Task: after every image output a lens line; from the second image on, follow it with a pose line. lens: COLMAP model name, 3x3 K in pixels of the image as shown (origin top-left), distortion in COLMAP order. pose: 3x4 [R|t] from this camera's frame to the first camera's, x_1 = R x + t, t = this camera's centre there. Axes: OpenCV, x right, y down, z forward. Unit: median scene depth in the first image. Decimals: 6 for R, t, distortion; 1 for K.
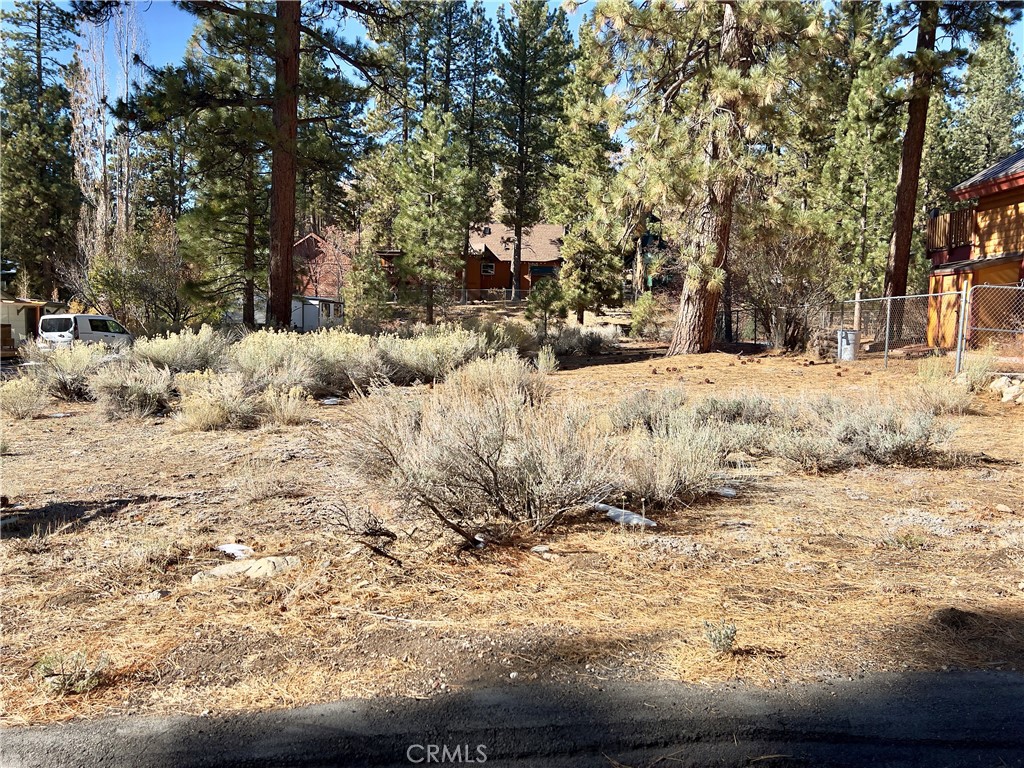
lens RADIAL K [[745.8, 0, 512.0], [0, 745.8, 384.0], [0, 0, 1]] dist [0.052693, -0.054901]
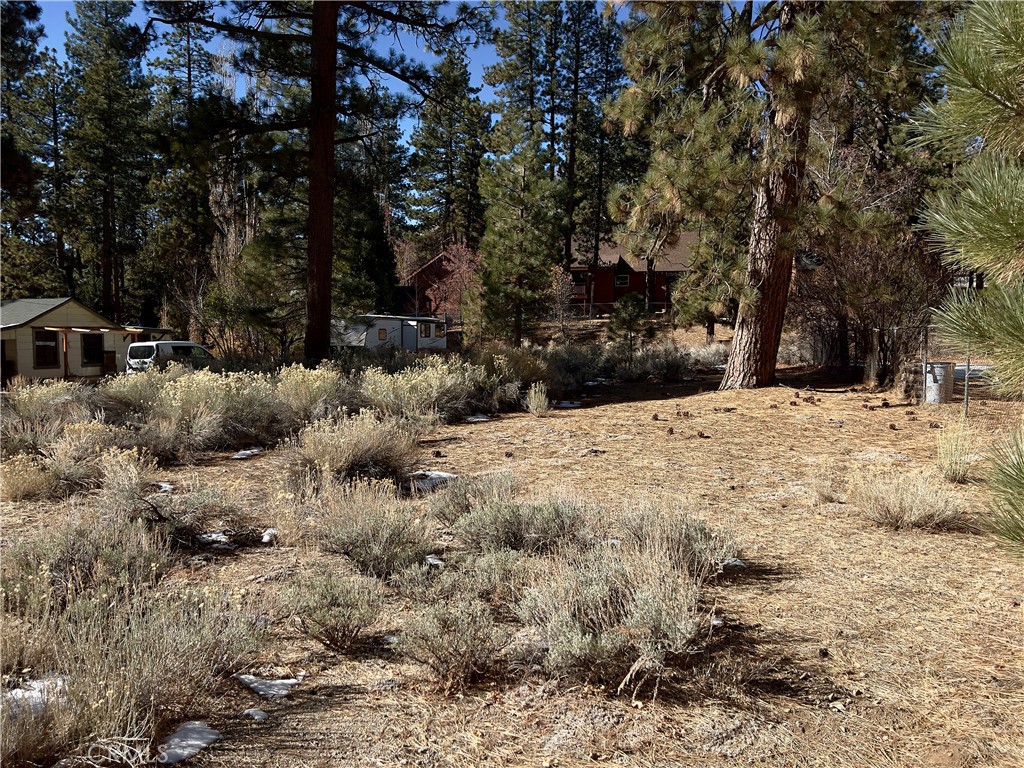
lens RADIAL K [[745.8, 0, 512.0], [0, 745.8, 384.0], [0, 0, 1]] dist [0.052693, -0.054901]
pose [[0.975395, 0.003579, -0.220437, 0.079378], [-0.006620, 0.999893, -0.013058, -0.015058], [0.220367, 0.014196, 0.975314, 0.061610]]
